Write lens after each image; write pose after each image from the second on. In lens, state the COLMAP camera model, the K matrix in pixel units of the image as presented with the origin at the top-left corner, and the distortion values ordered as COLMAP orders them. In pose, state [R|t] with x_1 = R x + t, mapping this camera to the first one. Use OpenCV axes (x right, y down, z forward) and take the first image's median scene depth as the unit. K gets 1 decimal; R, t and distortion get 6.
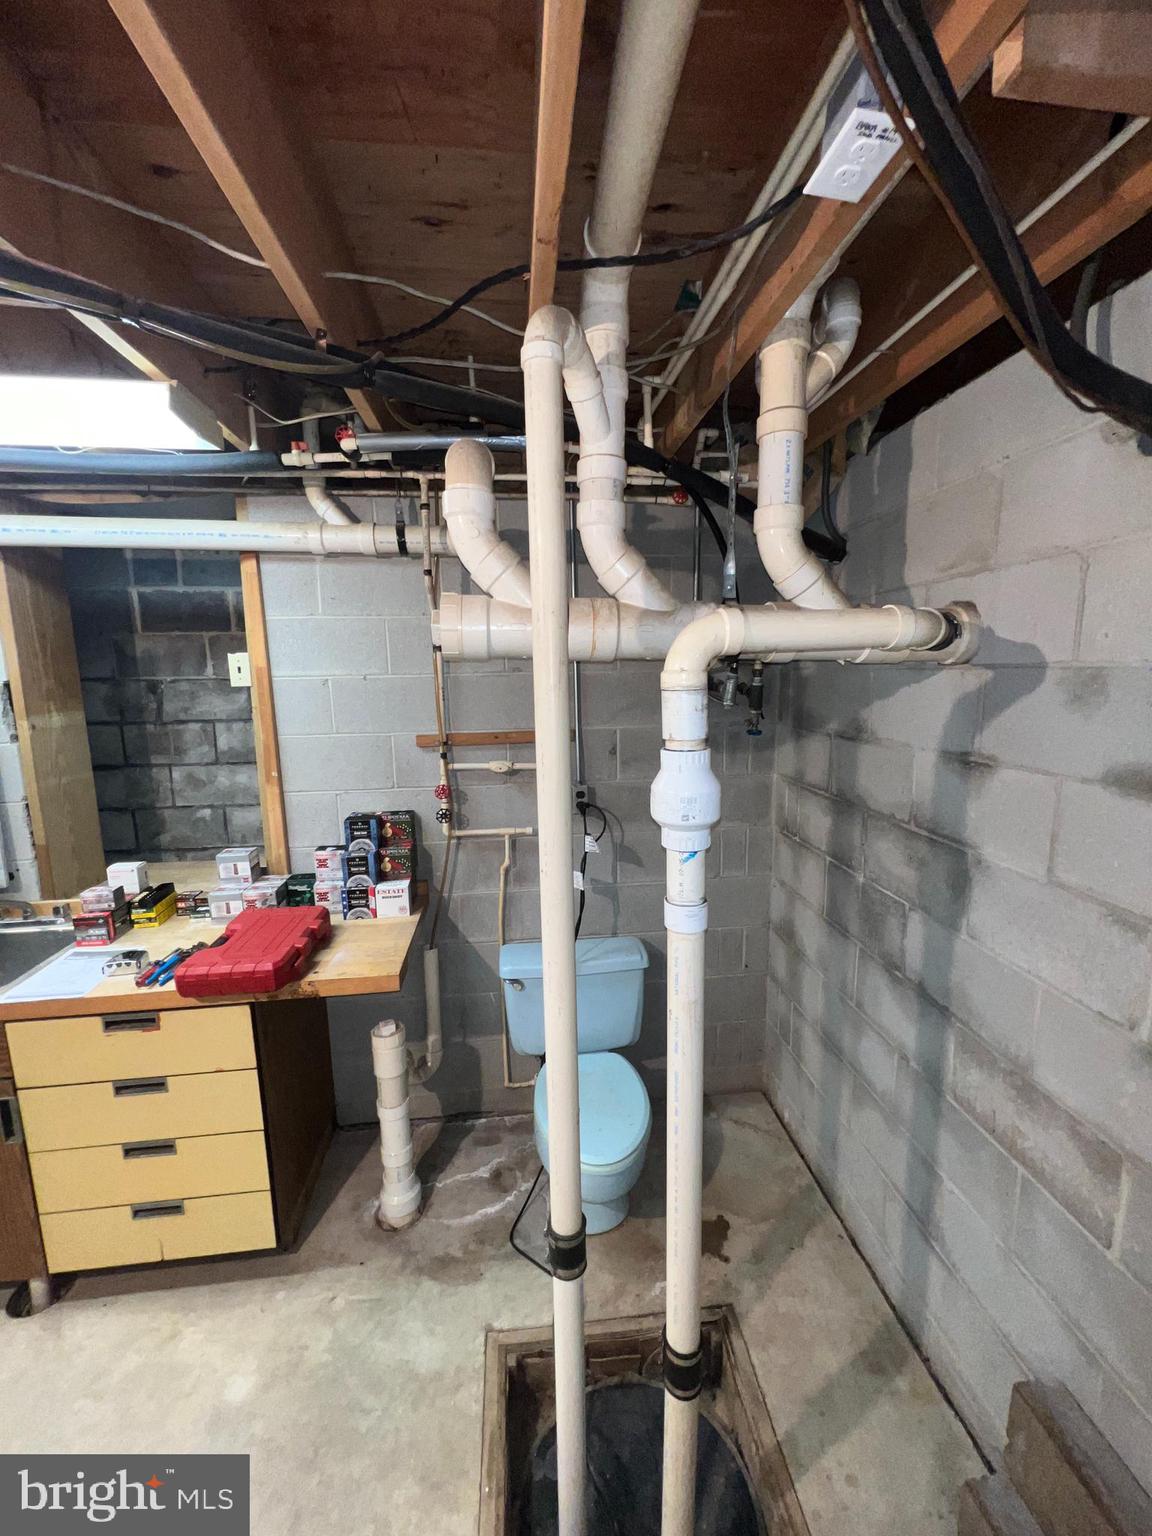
lens RADIAL K [[610.5, 0, 577.2], [0, 610.5, 760.2], [0, 0, 1]] dist [-0.003361, -0.000282]
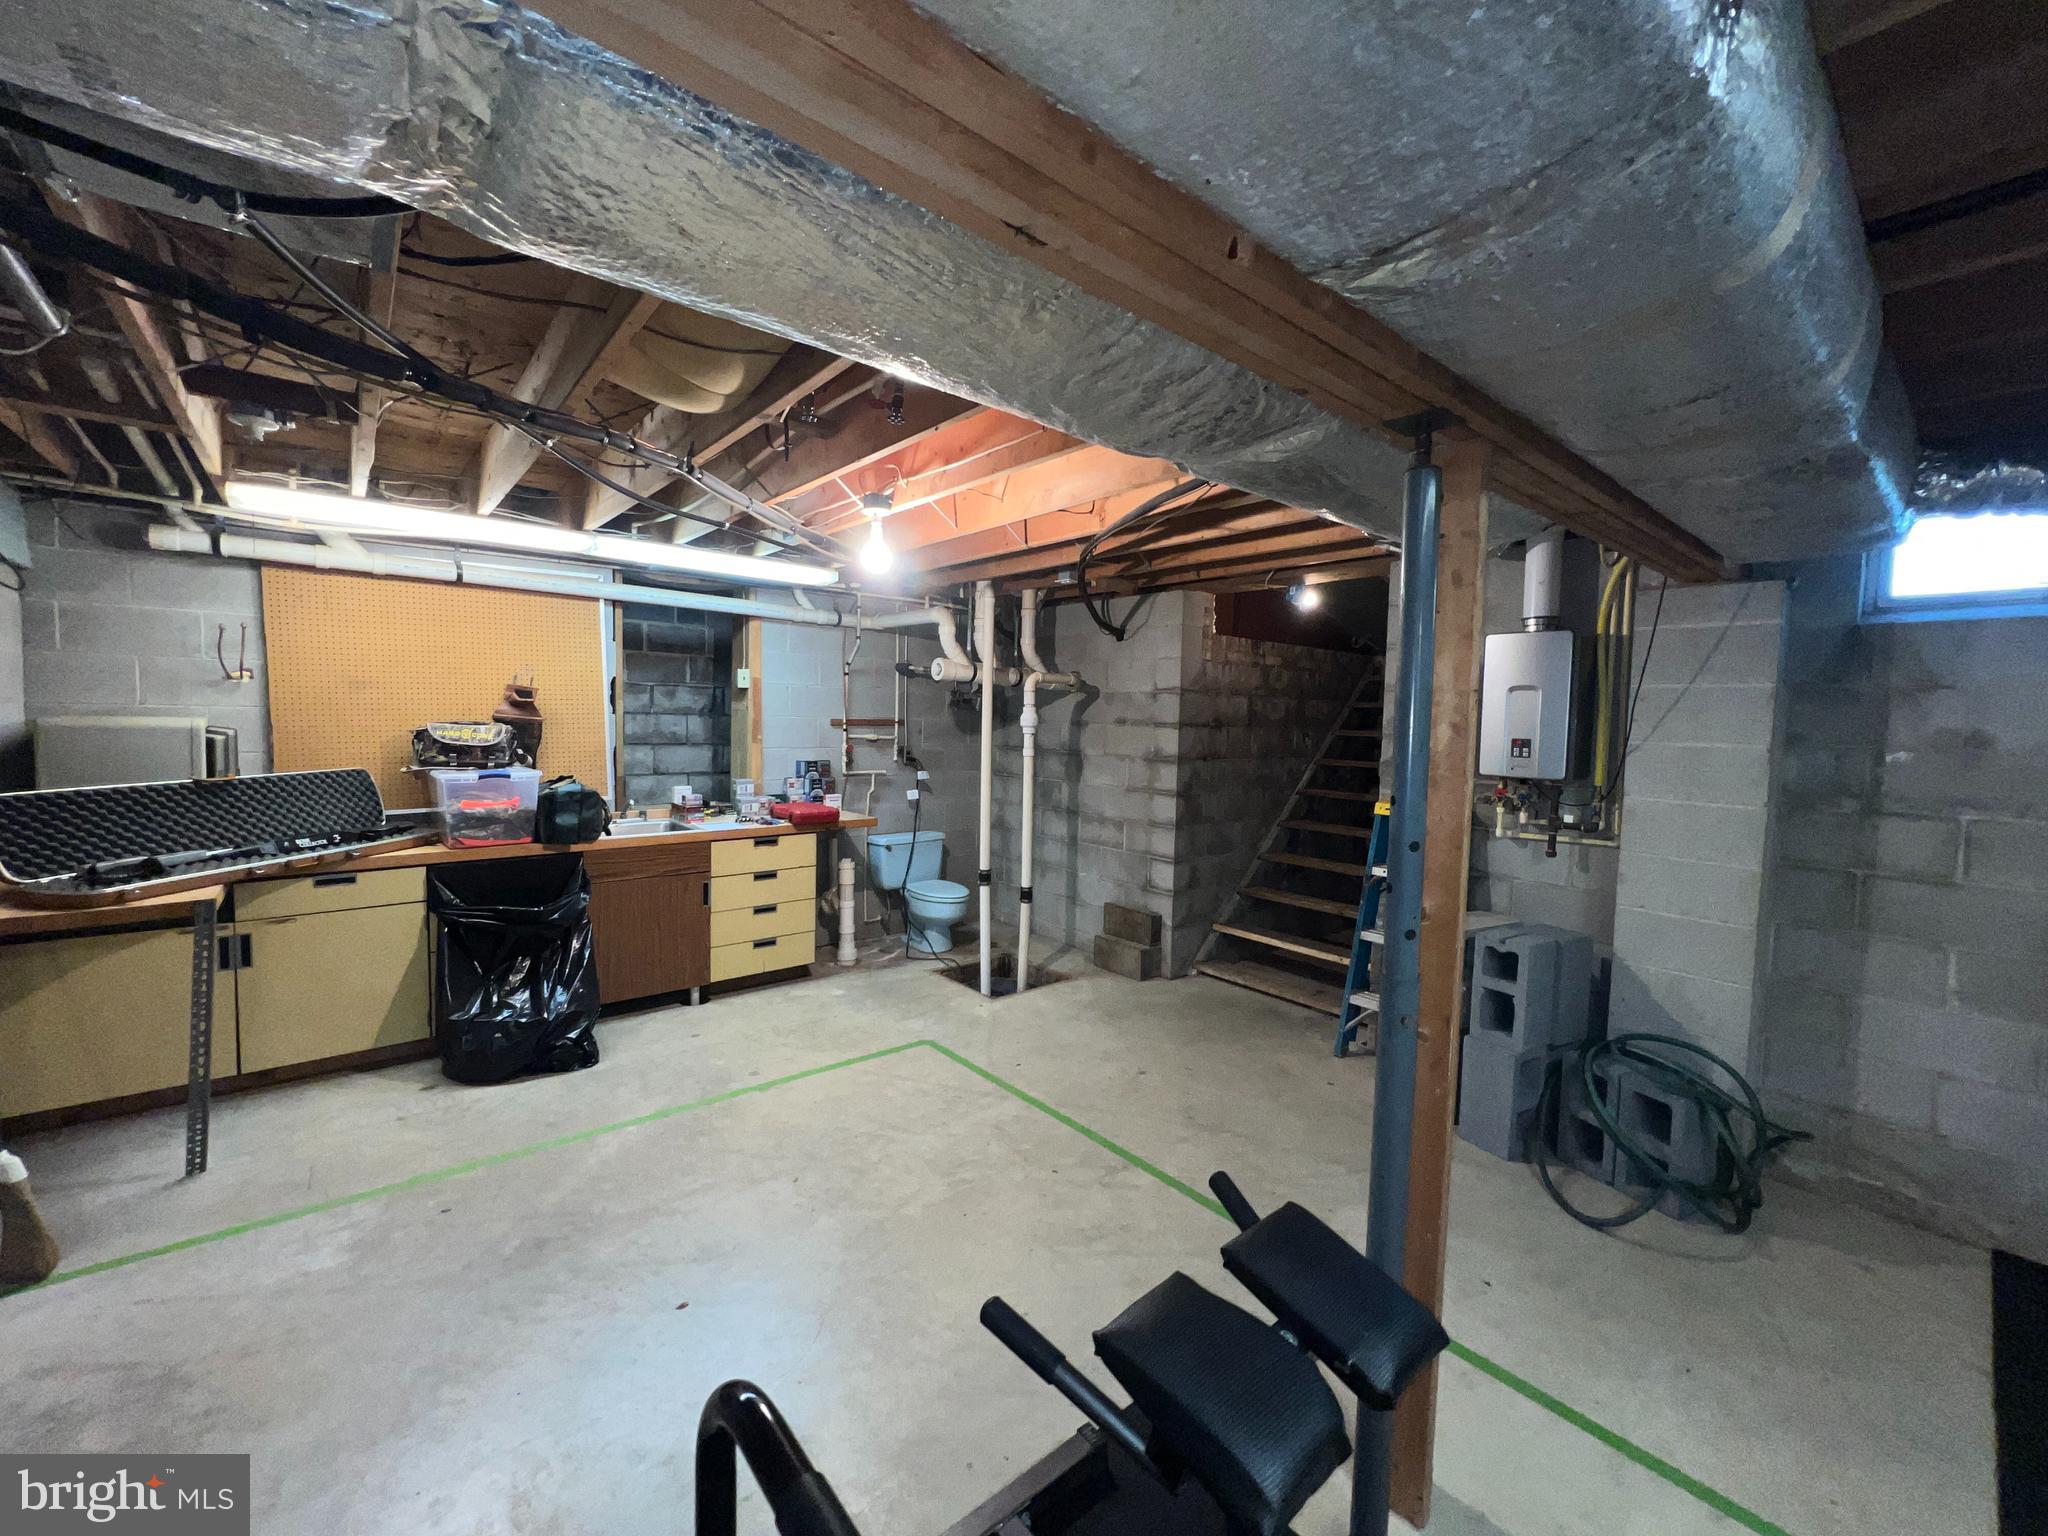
lens RADIAL K [[814.0, 0, 1020.1], [0, 814.0, 759.9], [0, 0, 1]] dist [-0.003361, -0.000282]
pose [[0.828754, 0.007053, 0.559569, -1.549948], [0.048031, 0.995334, -0.083683, 0.420153], [-0.557548, 0.096229, 0.824548, -1.786142]]
